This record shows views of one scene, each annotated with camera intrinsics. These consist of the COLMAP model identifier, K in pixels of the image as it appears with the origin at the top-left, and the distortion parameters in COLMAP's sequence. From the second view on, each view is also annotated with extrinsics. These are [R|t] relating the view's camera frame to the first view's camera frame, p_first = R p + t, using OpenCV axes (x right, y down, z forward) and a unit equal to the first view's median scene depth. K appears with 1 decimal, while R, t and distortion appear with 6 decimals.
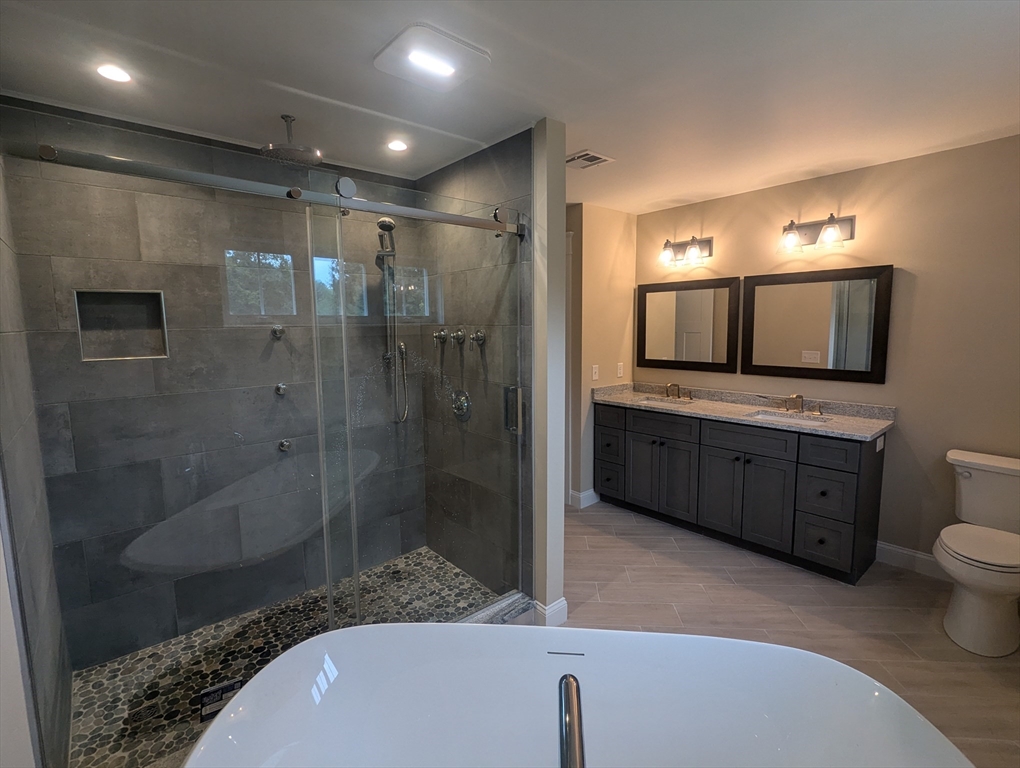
lens RADIAL K [[478.9, 0, 510.0], [0, 478.9, 384.0], [0, 0, 1]] dist [0.001090, 0.000344]
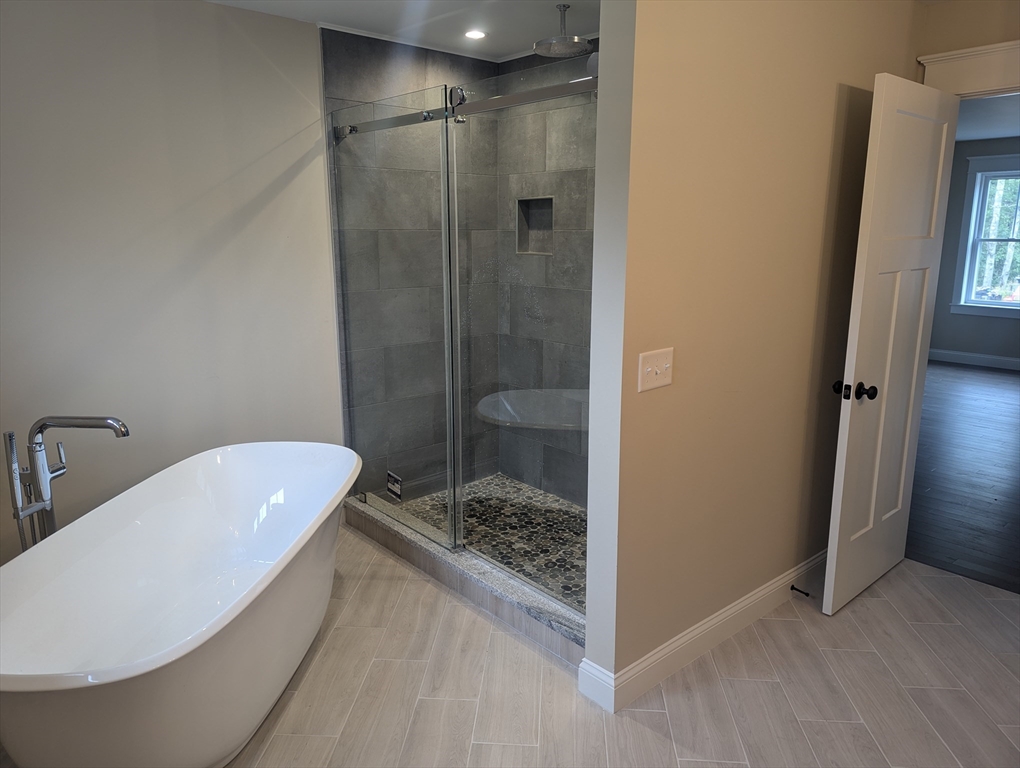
lens RADIAL K [[714.2, 0, 510.0], [0, 714.2, 384.0], [0, 0, 1]] dist [0.046175, -0.000939]
pose [[0.008499, 0.231236, -0.972861, 1.086336], [-0.119848, 0.966118, 0.228586, -0.143414], [0.992756, 0.114652, 0.035924, 0.908664]]
